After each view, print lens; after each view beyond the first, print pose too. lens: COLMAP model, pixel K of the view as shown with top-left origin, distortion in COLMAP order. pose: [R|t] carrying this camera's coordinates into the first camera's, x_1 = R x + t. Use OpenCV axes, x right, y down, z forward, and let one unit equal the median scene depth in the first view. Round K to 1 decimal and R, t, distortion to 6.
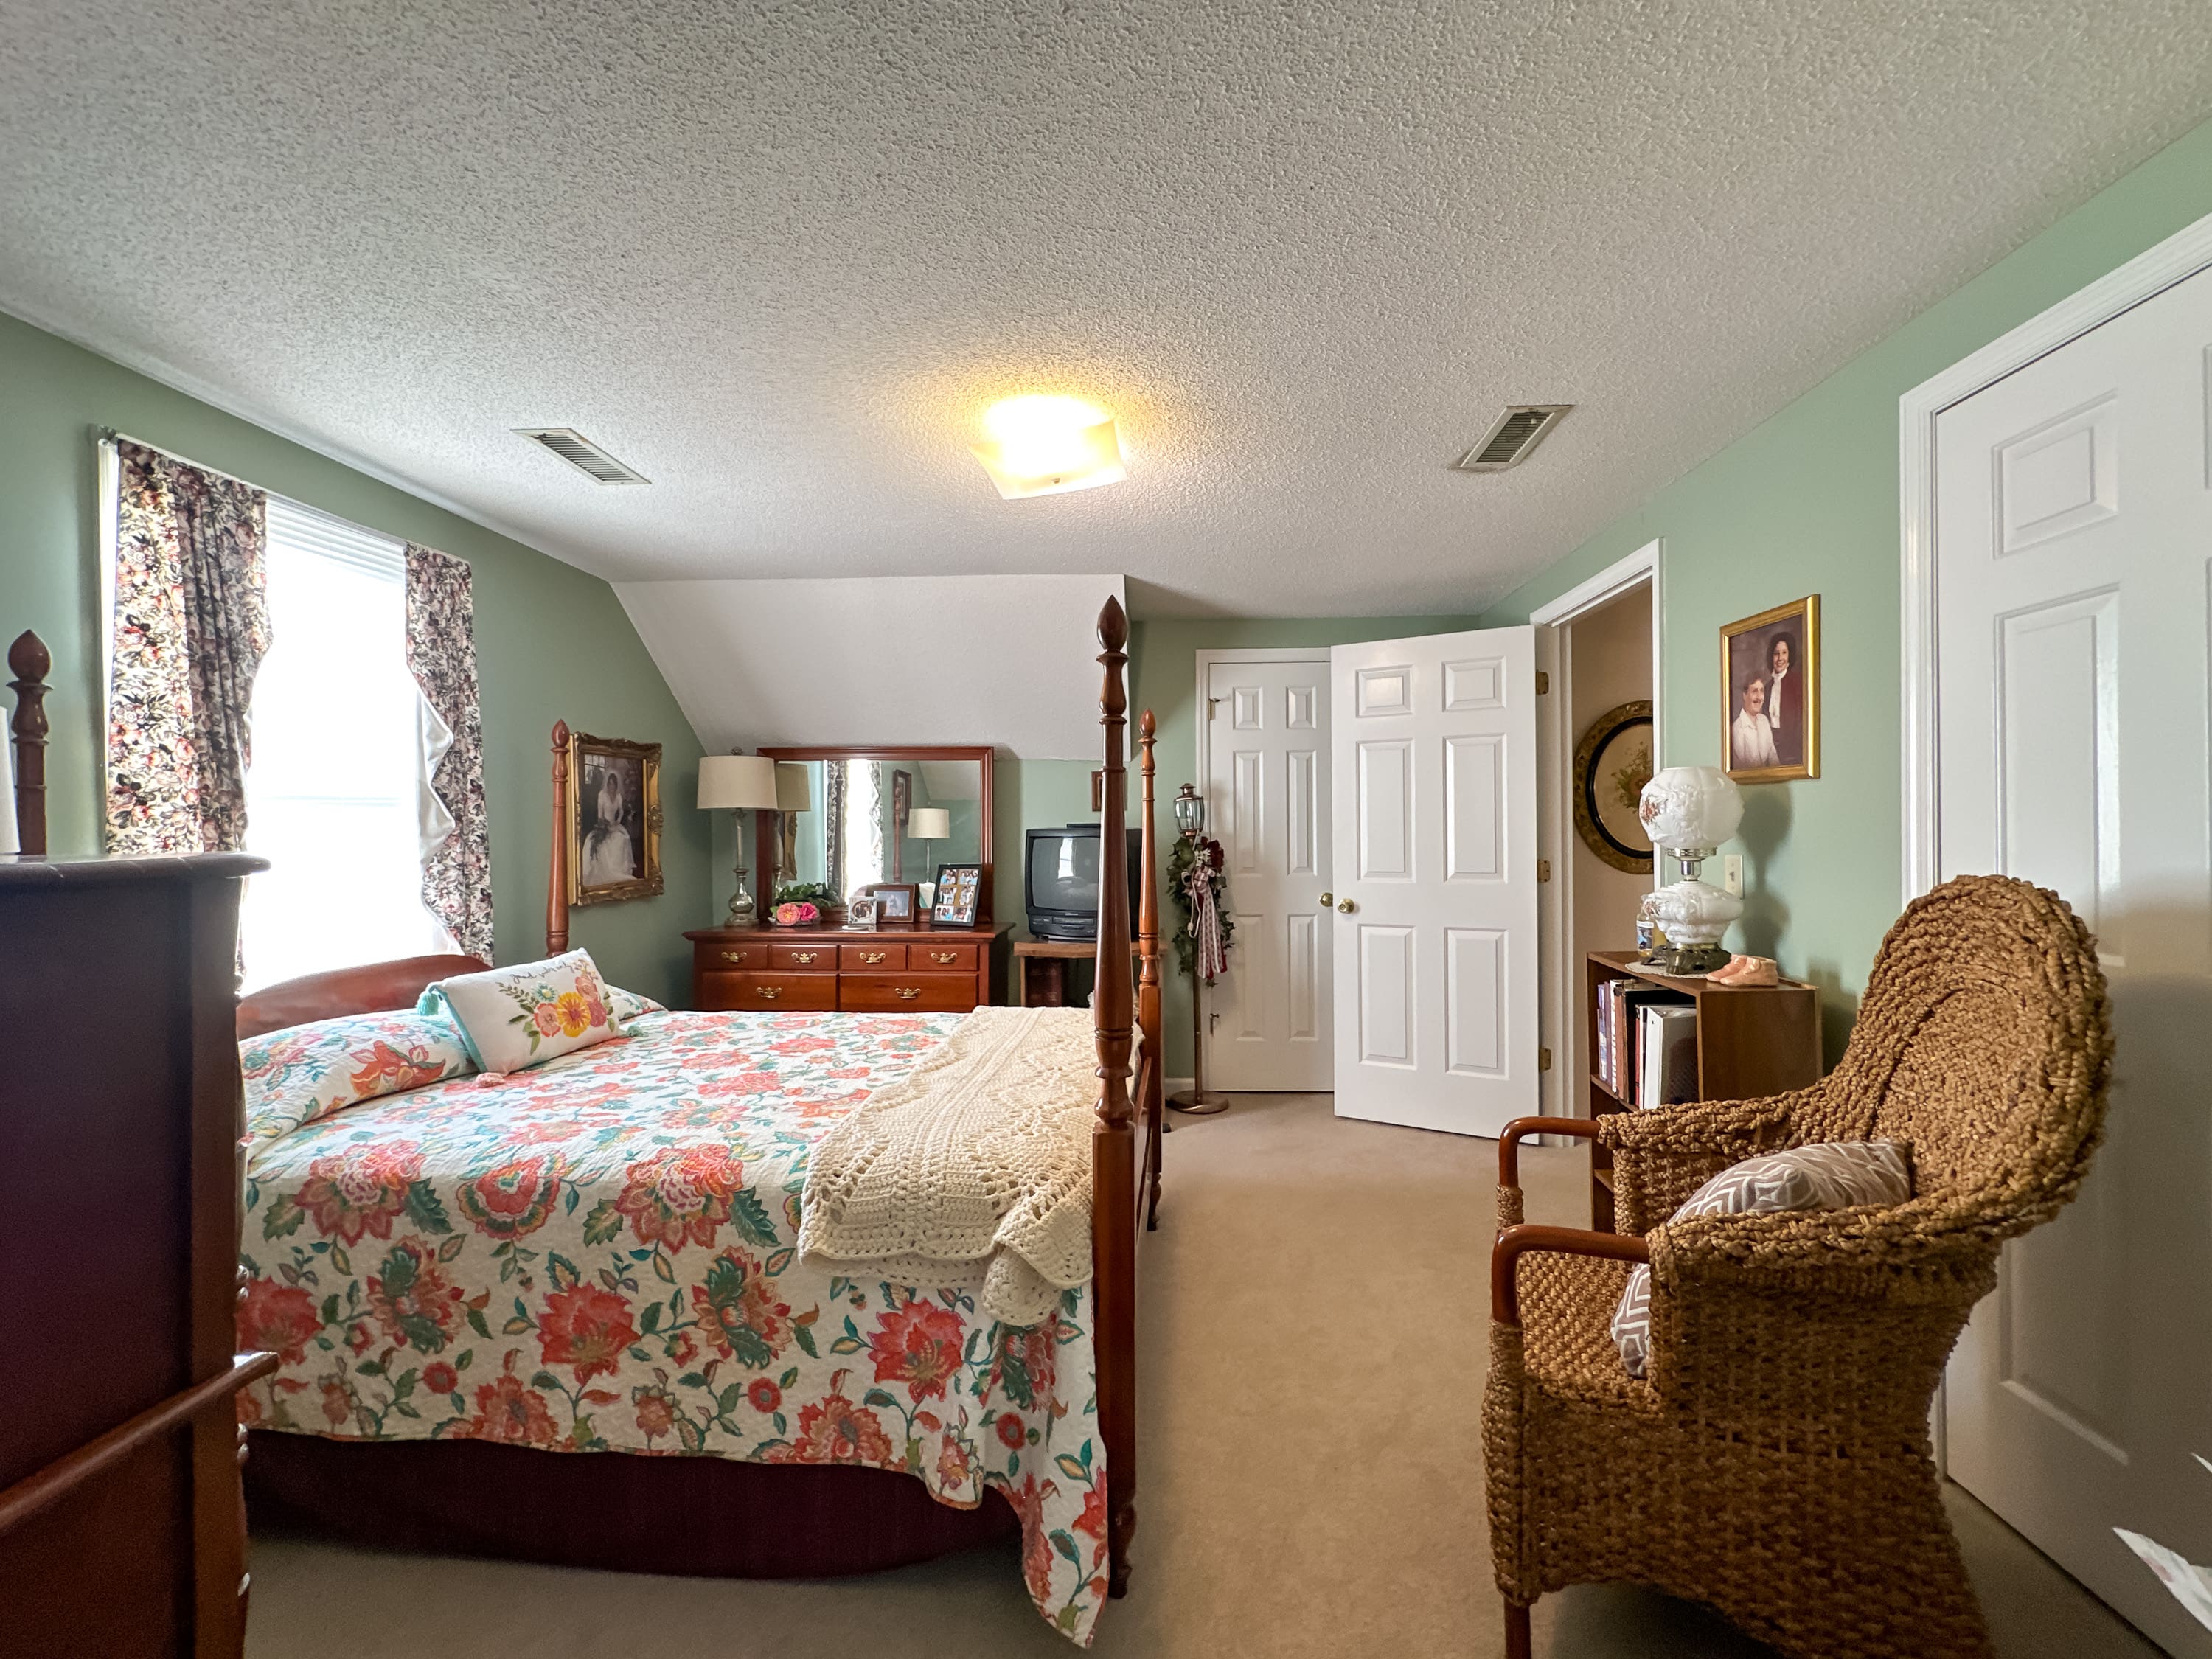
lens RADIAL K [[910.5, 0, 1106.9], [0, 910.5, 837.1], [0, 0, 1]] dist [-0.000723, 0.000297]
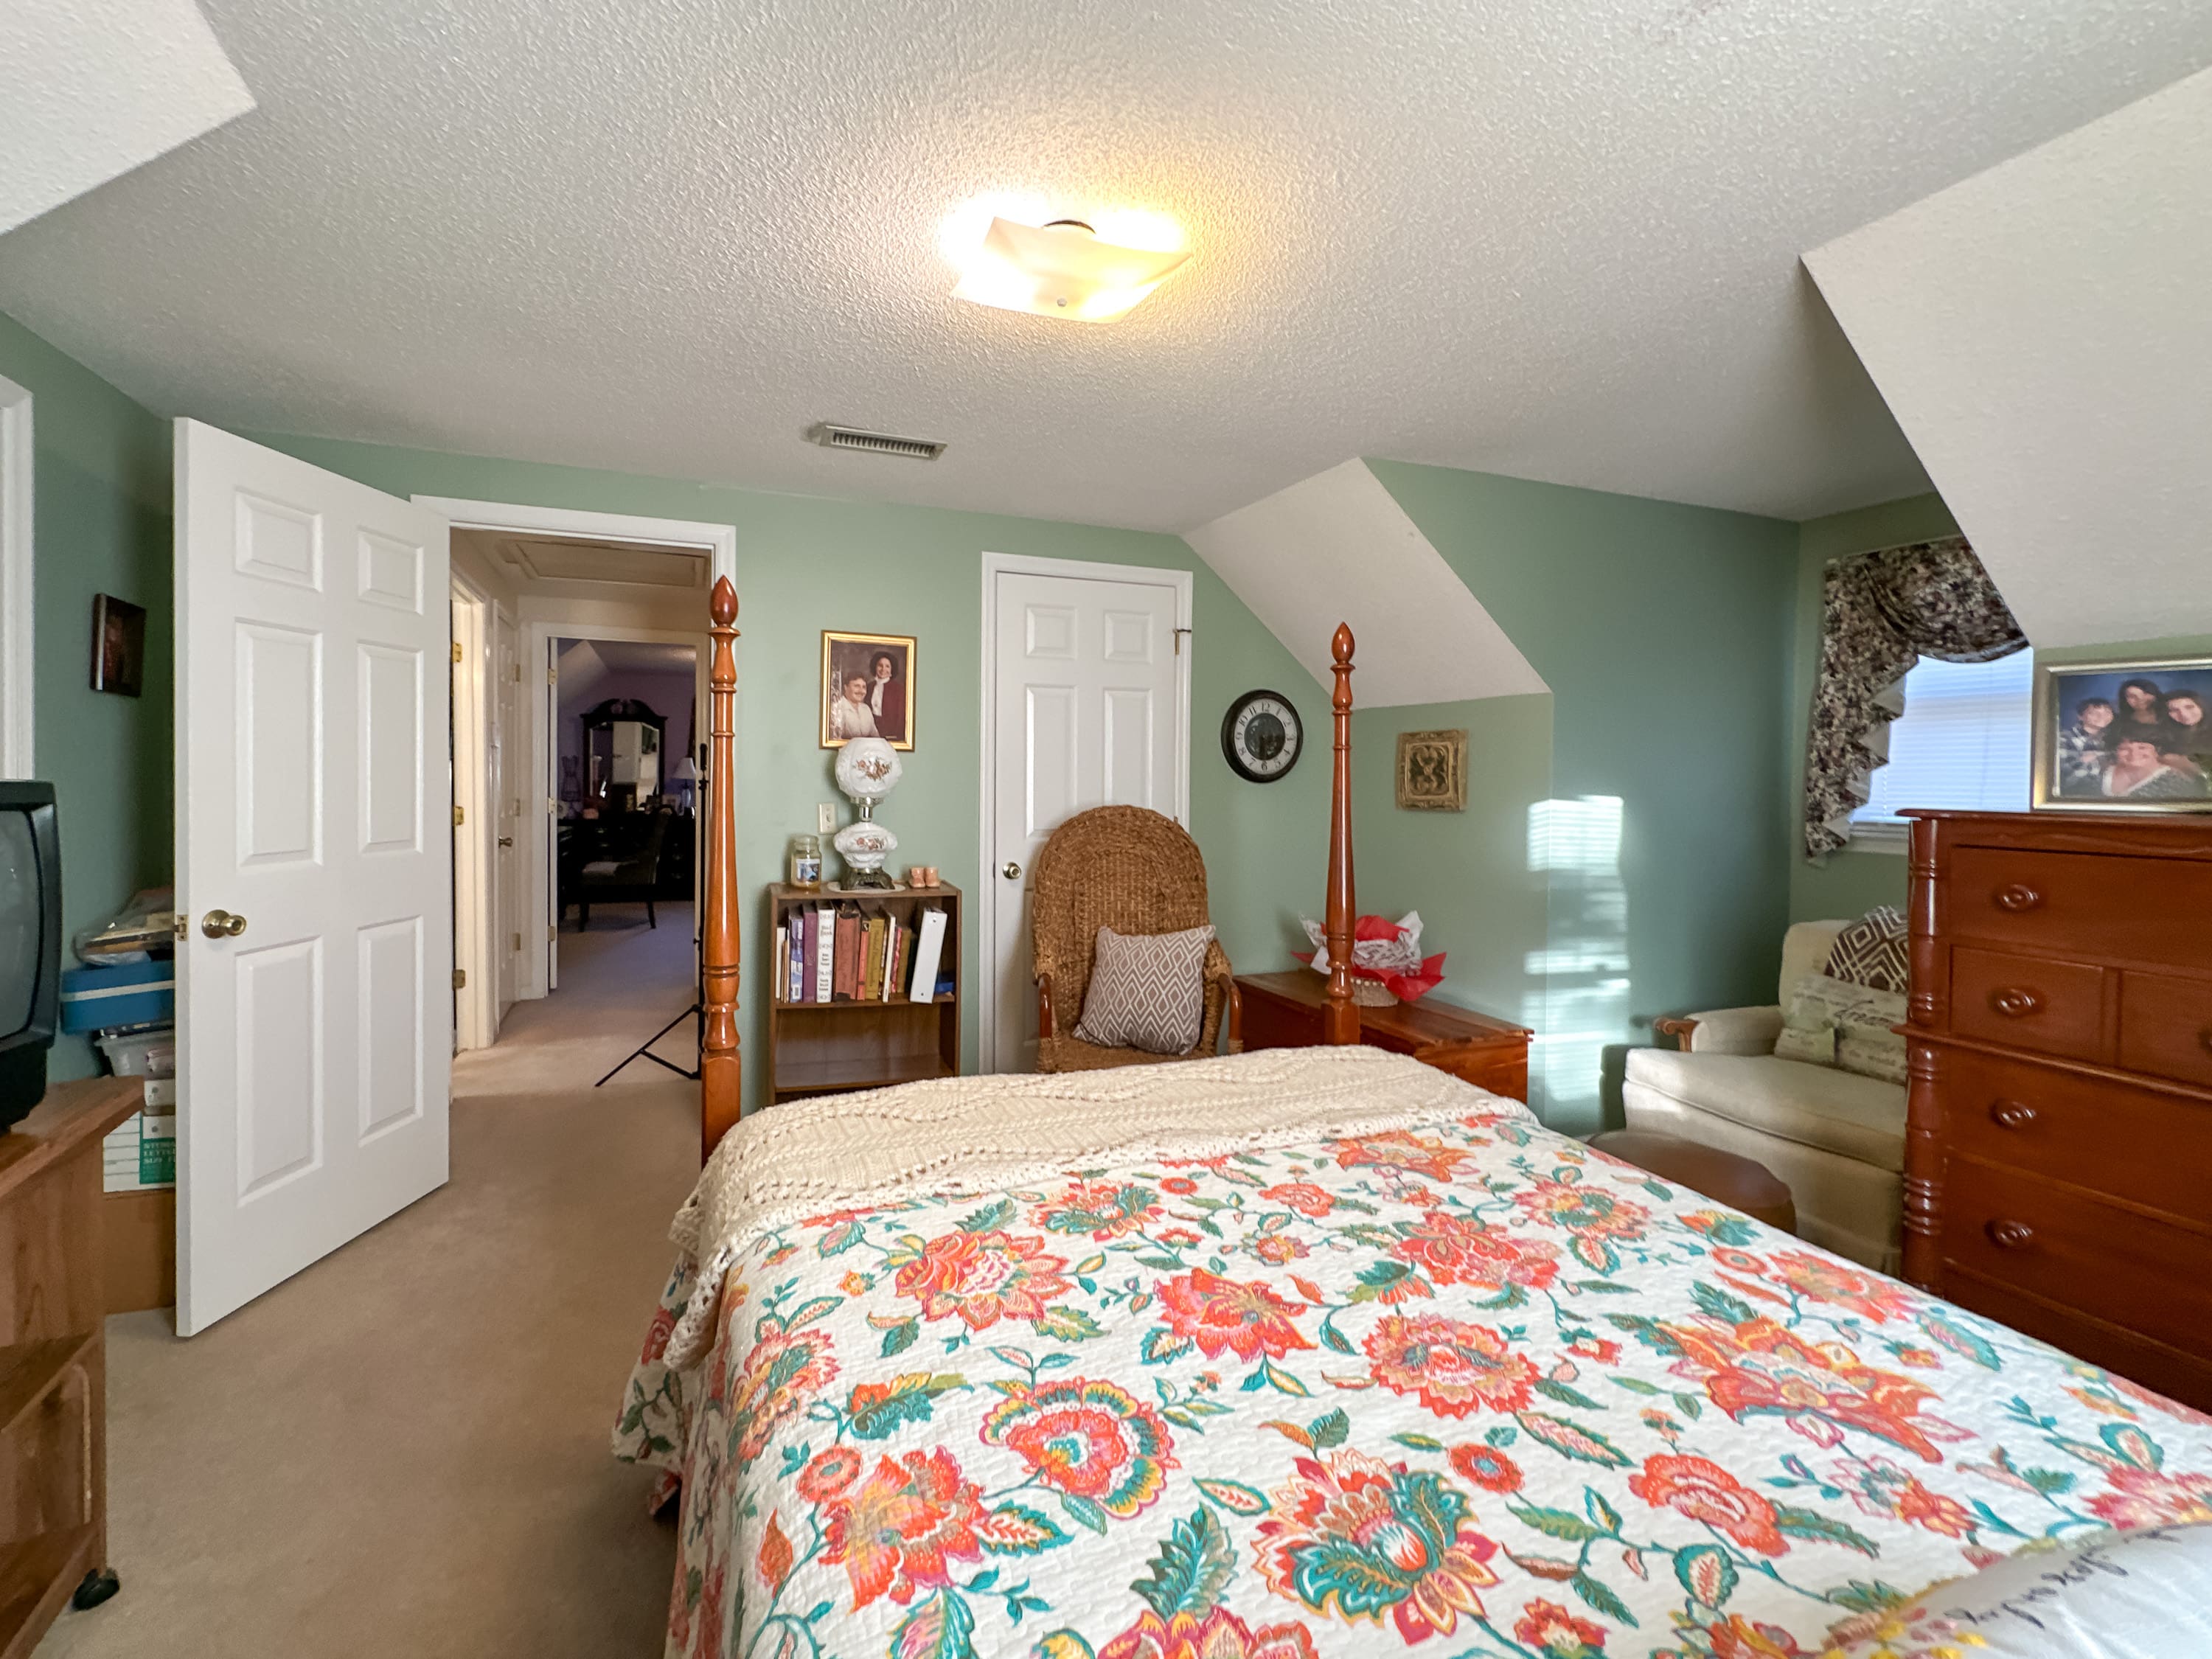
lens RADIAL K [[910.5, 0, 1090.7], [0, 910.5, 778.1], [0, 0, 1]] dist [-0.000723, 0.000297]
pose [[-0.441779, 0.002994, 0.897119, -0.595362], [0.001619, 0.999995, -0.002540, -0.011630], [-0.897122, 0.000330, -0.441782, 1.088359]]
